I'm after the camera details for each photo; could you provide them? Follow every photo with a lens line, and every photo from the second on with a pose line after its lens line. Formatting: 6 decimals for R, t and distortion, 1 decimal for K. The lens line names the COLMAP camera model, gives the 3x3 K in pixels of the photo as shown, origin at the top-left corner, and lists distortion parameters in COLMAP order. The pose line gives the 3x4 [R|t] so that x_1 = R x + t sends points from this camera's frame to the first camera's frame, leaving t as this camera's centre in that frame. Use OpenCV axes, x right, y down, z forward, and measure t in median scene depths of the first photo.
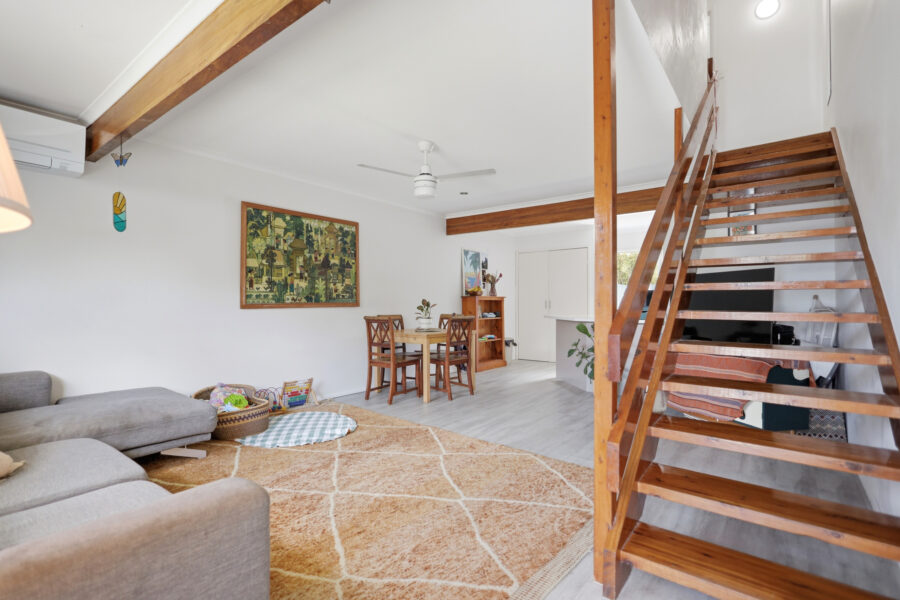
lens RADIAL K [[423.9, 0, 450.0], [0, 423.9, 300.0], [0, 0, 1]] dist [-0.000078, 0.000291]
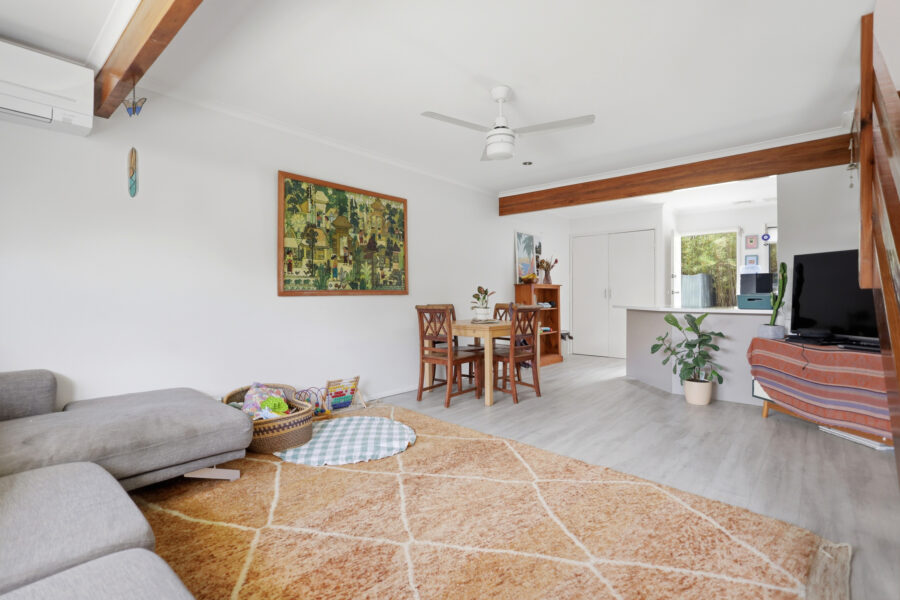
lens RADIAL K [[417.9, 0, 449.8], [0, 417.9, 296.8], [0, 0, 1]] dist [-0.000073, -0.000048]
pose [[0.998180, -0.001633, -0.060289, -0.095898], [0.002271, 0.999942, 0.010510, 0.014149], [0.060269, -0.010627, 0.998126, 0.175498]]
